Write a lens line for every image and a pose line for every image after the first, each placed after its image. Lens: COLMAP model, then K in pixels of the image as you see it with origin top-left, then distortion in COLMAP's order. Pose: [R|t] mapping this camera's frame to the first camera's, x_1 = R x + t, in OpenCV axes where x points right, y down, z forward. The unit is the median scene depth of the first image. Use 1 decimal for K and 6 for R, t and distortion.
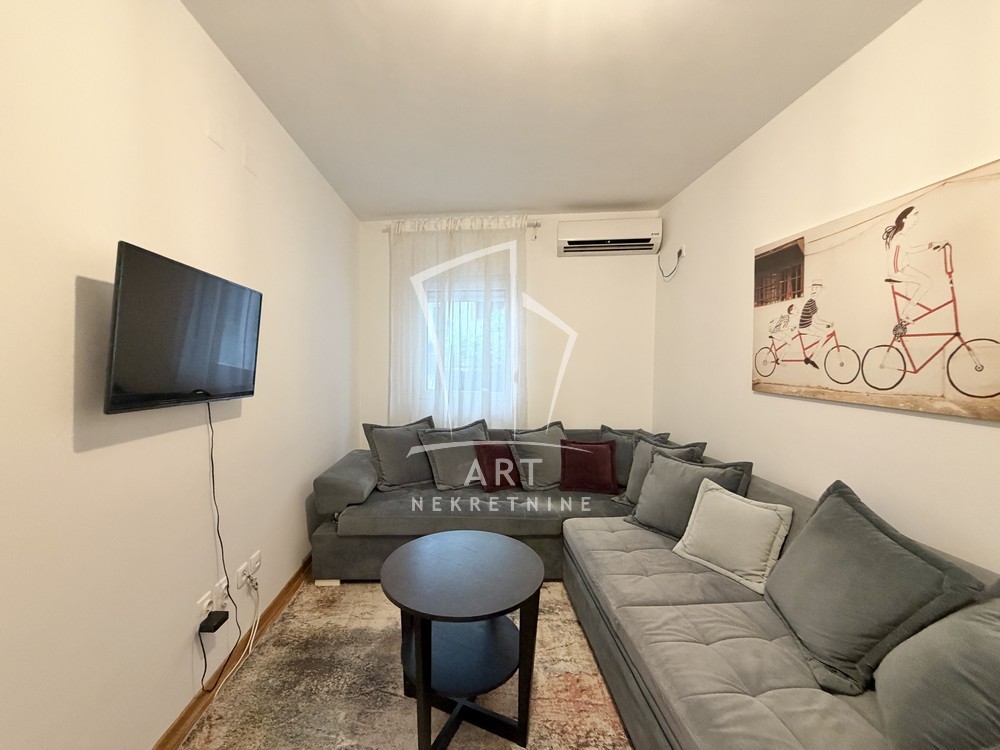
lens RADIAL K [[397.6, 0, 495.6], [0, 397.6, 376.6], [0, 0, 1]] dist [-0.000591, -0.000438]
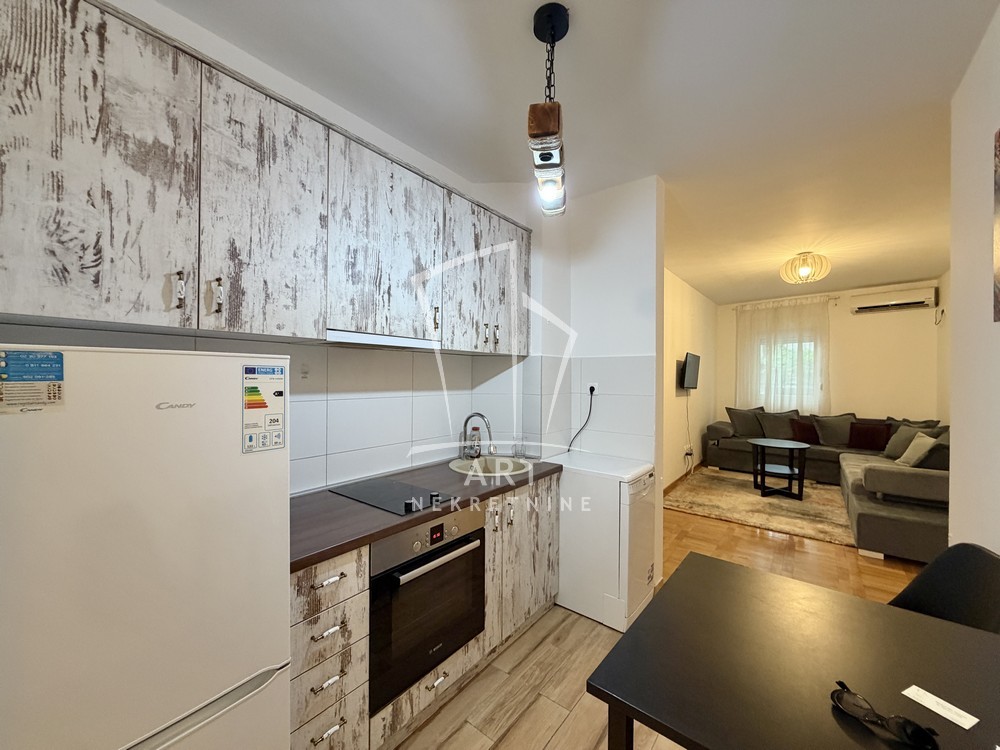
lens RADIAL K [[397.6, 0, 495.6], [0, 397.6, 376.6], [0, 0, 1]] dist [-0.000591, -0.000438]
pose [[0.737261, -0.007675, -0.675565, 0.213900], [-0.023837, 0.999017, -0.037364, 0.067617], [0.675188, 0.043650, 0.736353, -1.505404]]
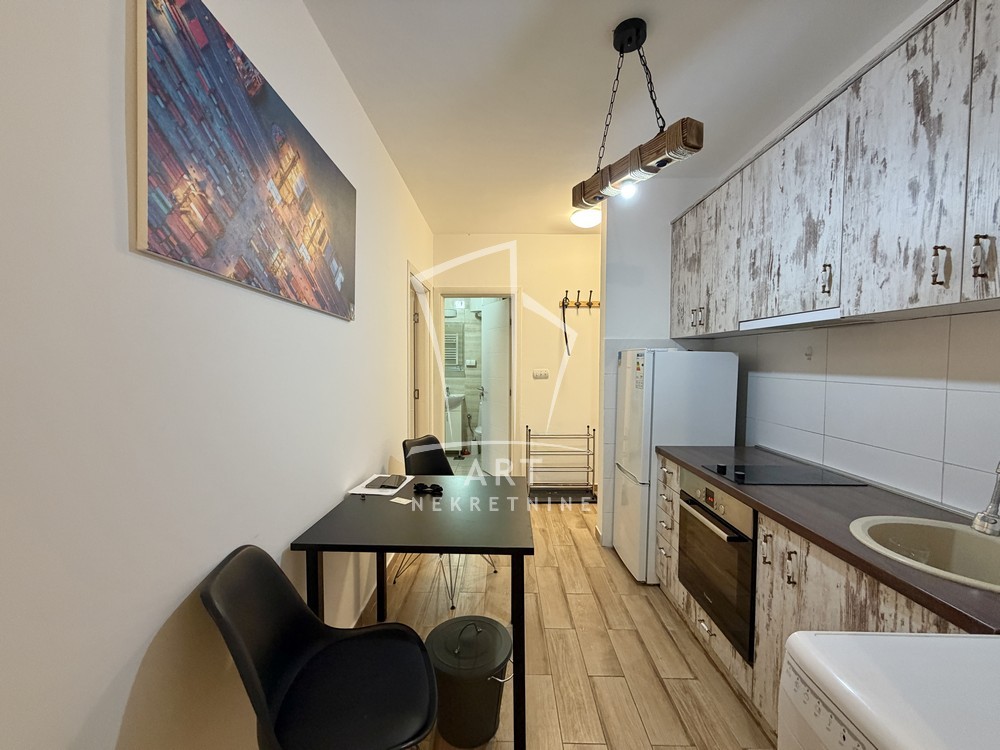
lens RADIAL K [[397.6, 0, 495.6], [0, 397.6, 376.6], [0, 0, 1]] dist [-0.000591, -0.000438]
pose [[-0.996411, -0.021811, 0.081790, 0.063261], [-0.015132, 0.996565, 0.081419, 0.035374], [-0.083285, 0.079889, -0.993318, -0.515205]]
